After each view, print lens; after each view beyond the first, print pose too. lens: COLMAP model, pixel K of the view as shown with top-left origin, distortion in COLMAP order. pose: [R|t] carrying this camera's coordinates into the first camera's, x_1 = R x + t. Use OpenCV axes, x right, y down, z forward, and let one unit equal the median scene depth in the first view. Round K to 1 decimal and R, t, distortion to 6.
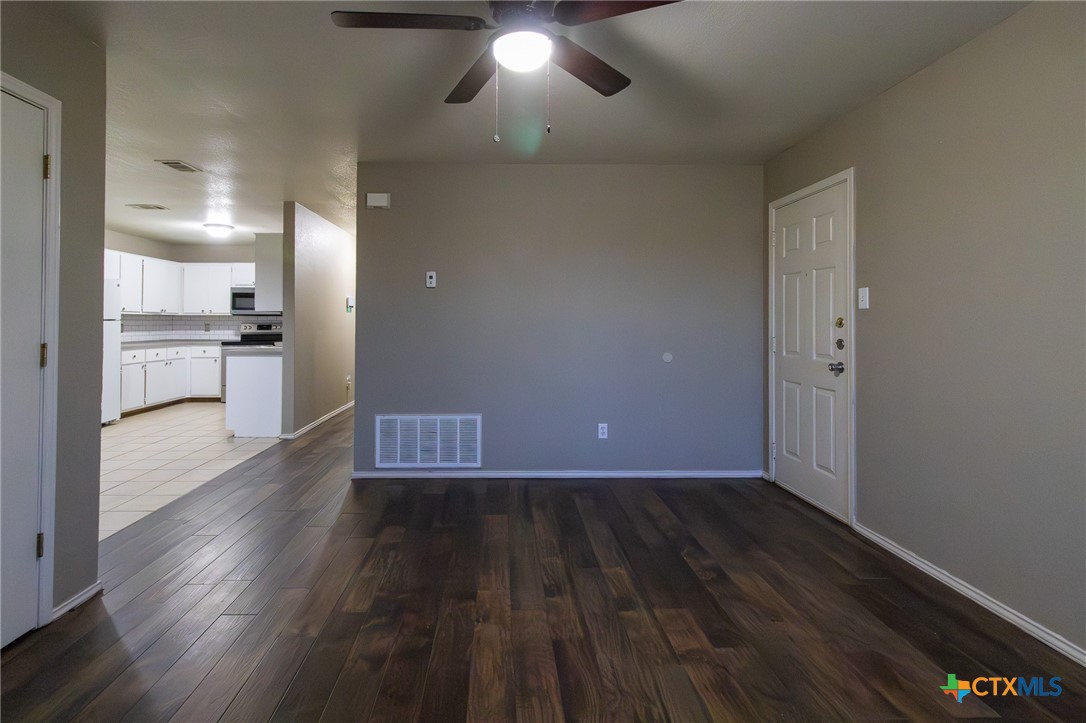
lens RADIAL K [[519.8, 0, 513.3], [0, 519.8, 312.1], [0, 0, 1]] dist [0.001328, -0.001476]
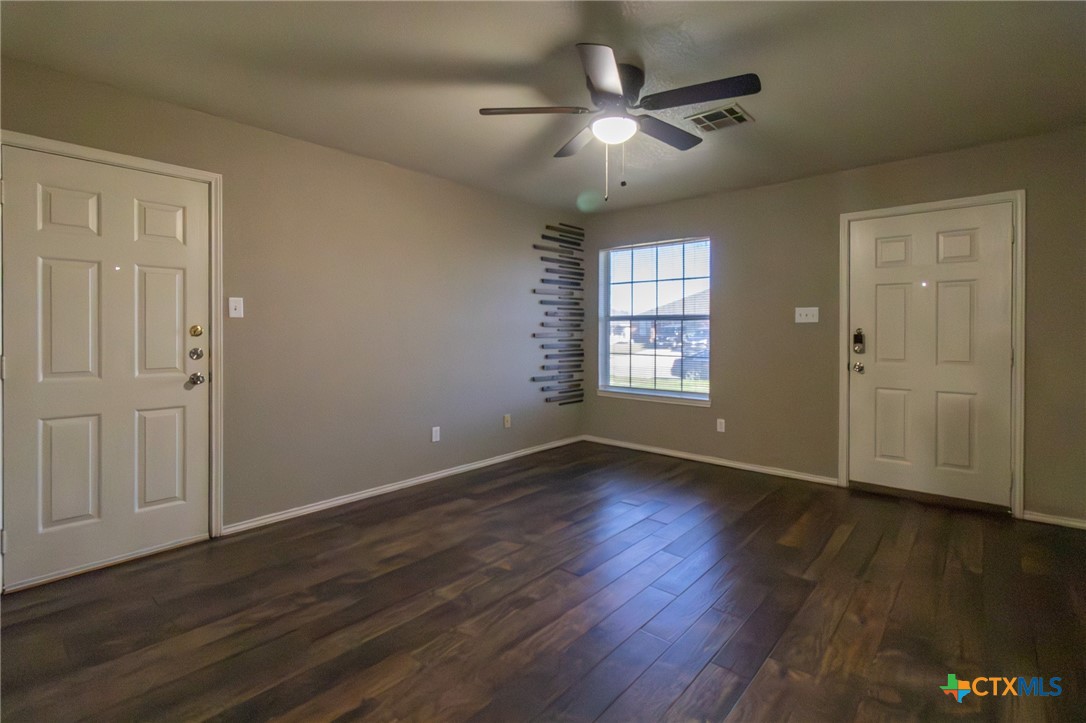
lens RADIAL K [[519.8, 0, 526.6], [0, 519.8, 335.5], [0, 0, 1]] dist [0.001328, -0.001476]
pose [[-0.724156, -0.012216, 0.689528, -0.352334], [-0.016782, 0.999859, 0.000090, 0.014643], [-0.689432, -0.011506, -0.724259, 1.000120]]
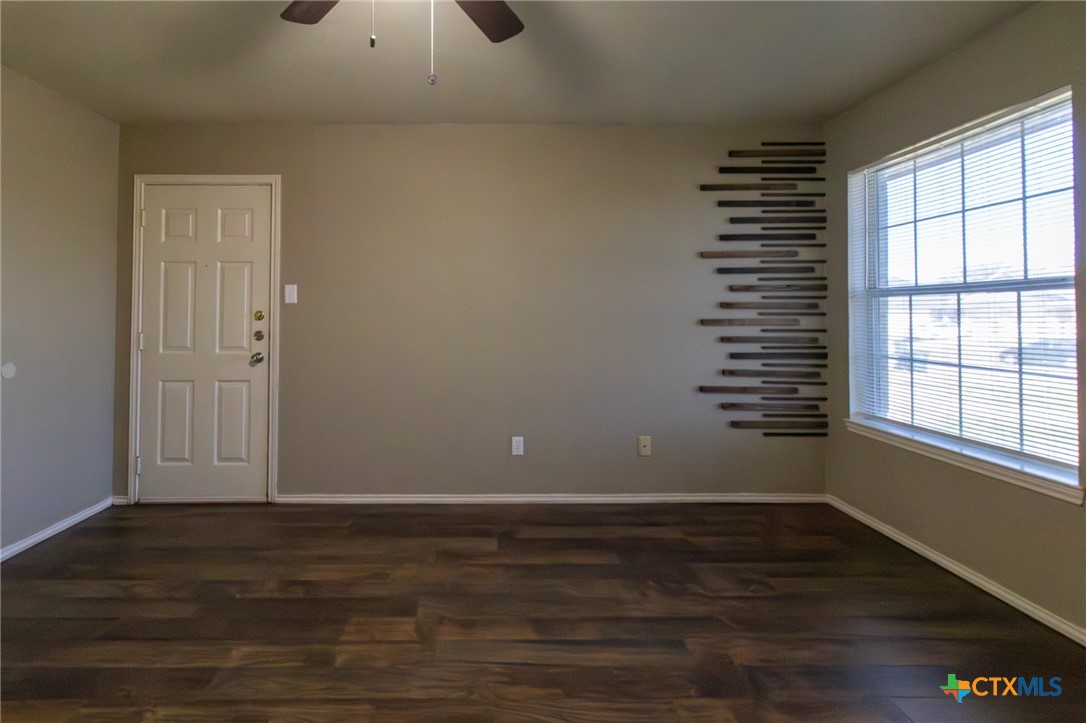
lens RADIAL K [[519.8, 0, 484.0], [0, 519.8, 308.0], [0, 0, 1]] dist [0.001328, -0.001476]
pose [[0.029053, 0.008757, 0.999540, -0.333900], [-0.017175, 0.999818, -0.008260, 0.004471], [-0.999430, -0.016927, 0.029198, 0.400887]]
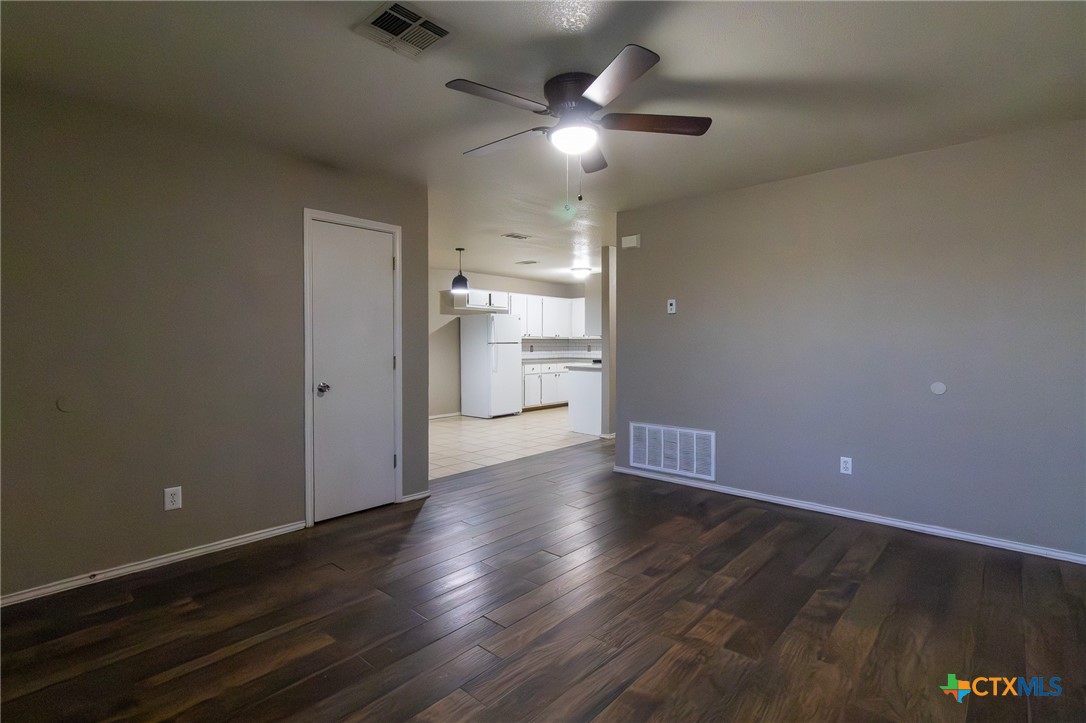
lens RADIAL K [[519.8, 0, 538.0], [0, 519.8, 348.1], [0, 0, 1]] dist [0.001328, -0.001476]
pose [[0.729969, 0.004102, -0.683468, 0.402875], [0.014862, 0.999650, 0.021872, -0.002259], [0.683319, -0.026124, 0.729653, -0.016884]]
